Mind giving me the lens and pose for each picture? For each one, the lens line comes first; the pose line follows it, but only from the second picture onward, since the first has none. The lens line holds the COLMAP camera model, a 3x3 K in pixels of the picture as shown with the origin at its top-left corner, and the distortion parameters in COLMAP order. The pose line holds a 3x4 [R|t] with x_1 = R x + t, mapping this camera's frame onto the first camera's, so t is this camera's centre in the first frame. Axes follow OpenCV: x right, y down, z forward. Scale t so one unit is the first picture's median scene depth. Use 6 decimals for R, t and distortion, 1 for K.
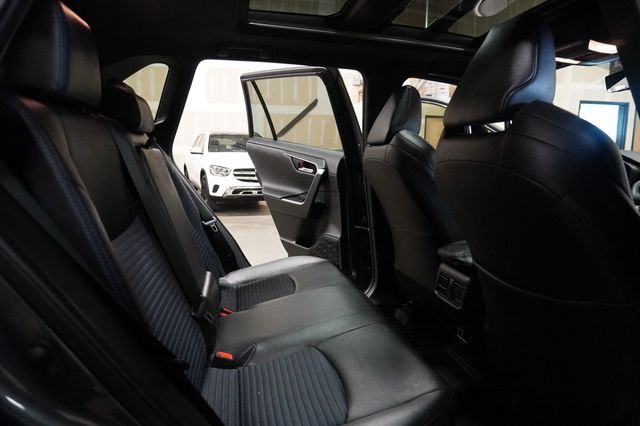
lens RADIAL K [[429.6, 0, 320.0], [0, 429.6, 215.7], [0, 0, 1]] dist [-0.061459, 0.020760]
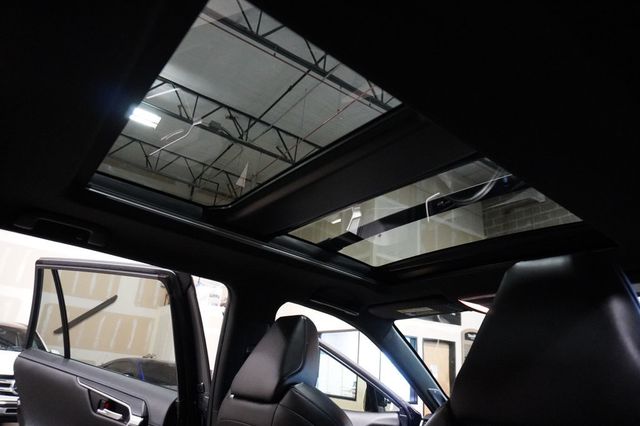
lens RADIAL K [[429.6, 0, 320.0], [0, 429.6, 215.7], [0, 0, 1]] dist [-0.061459, 0.020760]
pose [[0.894196, 0.209979, 0.395376, -0.061378], [-0.004361, 0.887219, -0.461328, -0.080447], [-0.447654, 0.410793, 0.794263, 0.225372]]
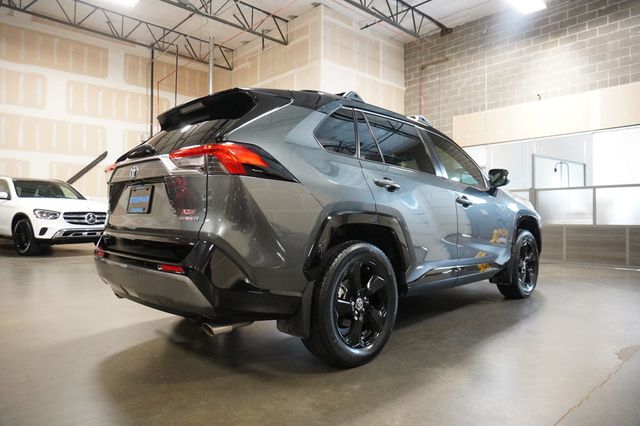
lens RADIAL K [[429.6, 0, 320.0], [0, 429.6, 215.7], [0, 0, 1]] dist [-0.061459, 0.020760]
pose [[0.822623, -0.016620, 0.568344, -0.883056], [0.088551, 0.991121, -0.099186, 0.192126], [-0.561649, 0.131920, 0.816791, -0.681462]]
